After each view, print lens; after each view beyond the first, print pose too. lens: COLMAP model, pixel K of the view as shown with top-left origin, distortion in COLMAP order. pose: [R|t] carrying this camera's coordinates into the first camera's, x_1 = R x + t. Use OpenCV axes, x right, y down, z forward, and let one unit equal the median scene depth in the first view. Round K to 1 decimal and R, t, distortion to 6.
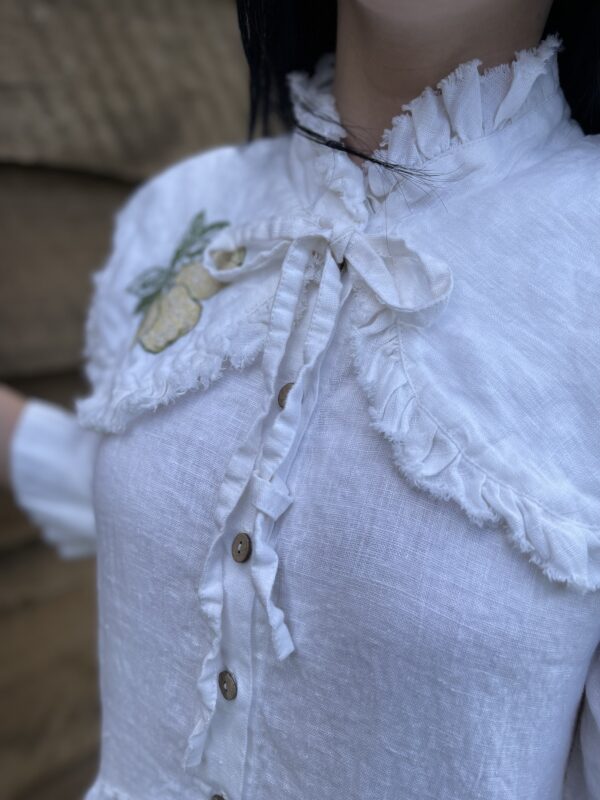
lens RADIAL K [[569.6, 0, 300.0], [0, 569.6, 400.0], [0, 0, 1]] dist [0.082270, -0.109823]
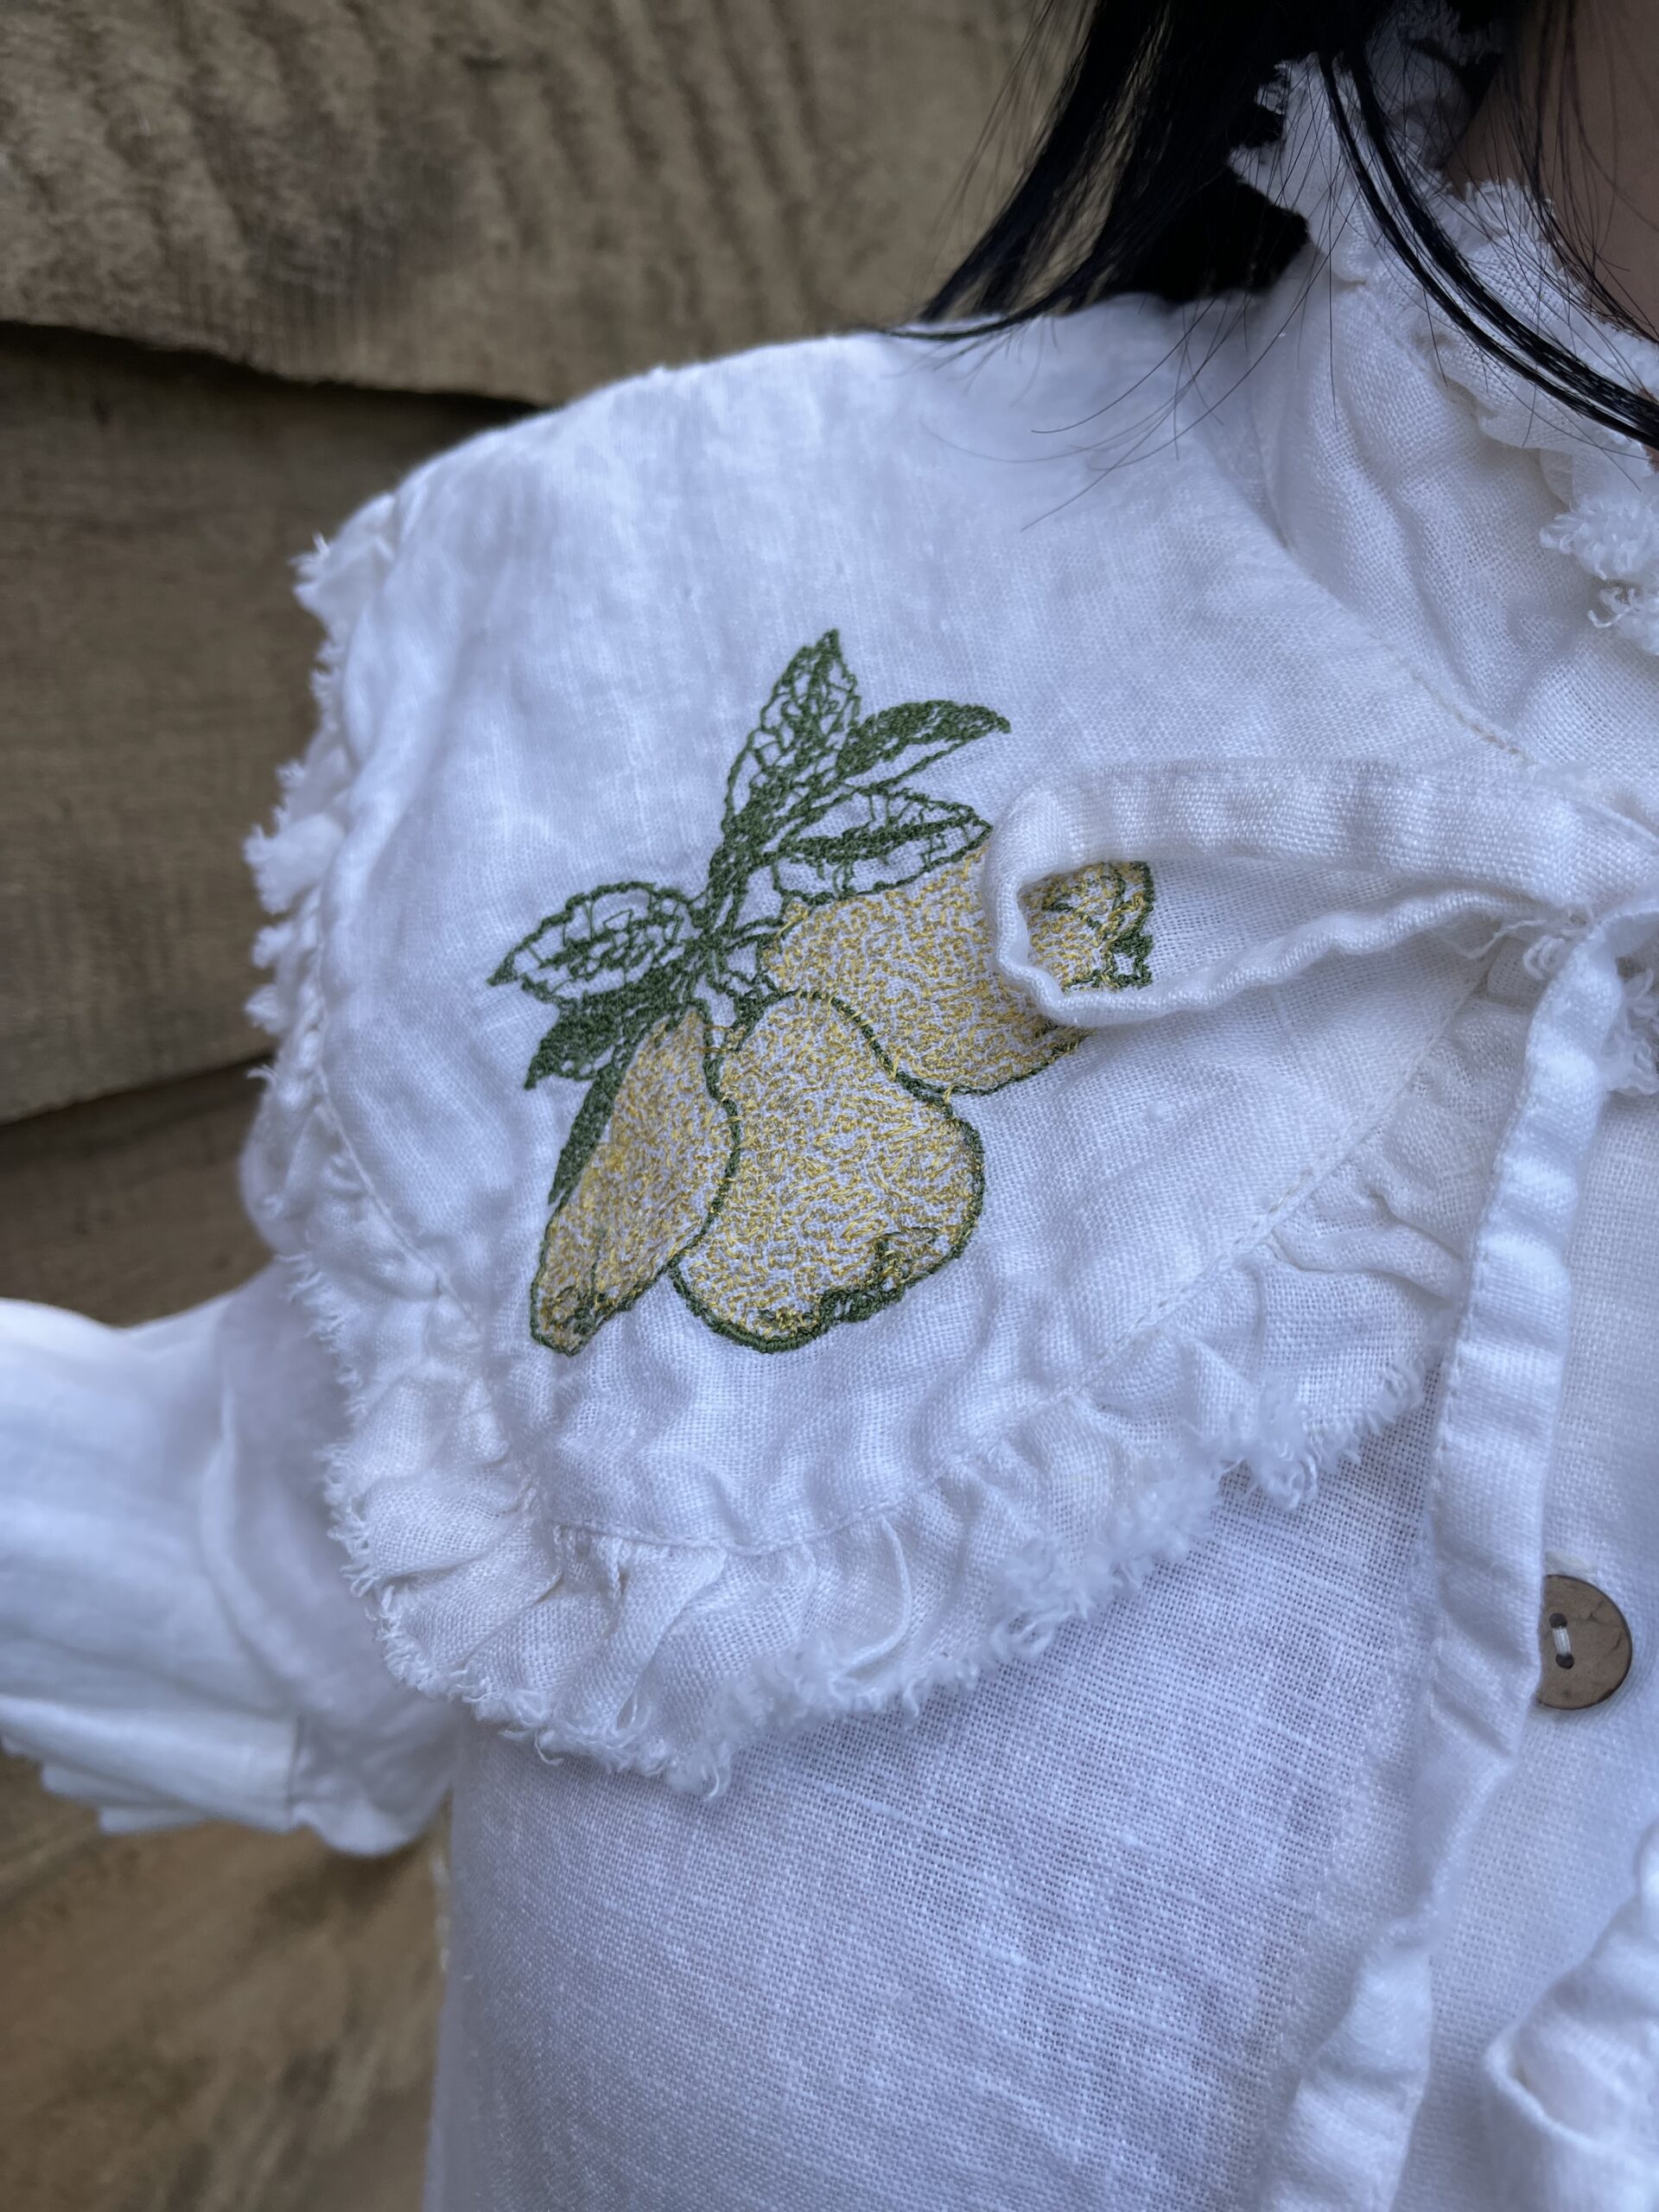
lens RADIAL K [[1574.9, 0, 829.5], [0, 1574.9, 1106.0], [0, 0, 1]] dist [0.082270, -0.109823]
pose [[0.980128, -0.031518, 0.195846, -0.368716], [0.011428, 0.994629, 0.102875, -0.252353], [-0.198036, -0.098593, 0.975224, 0.436814]]
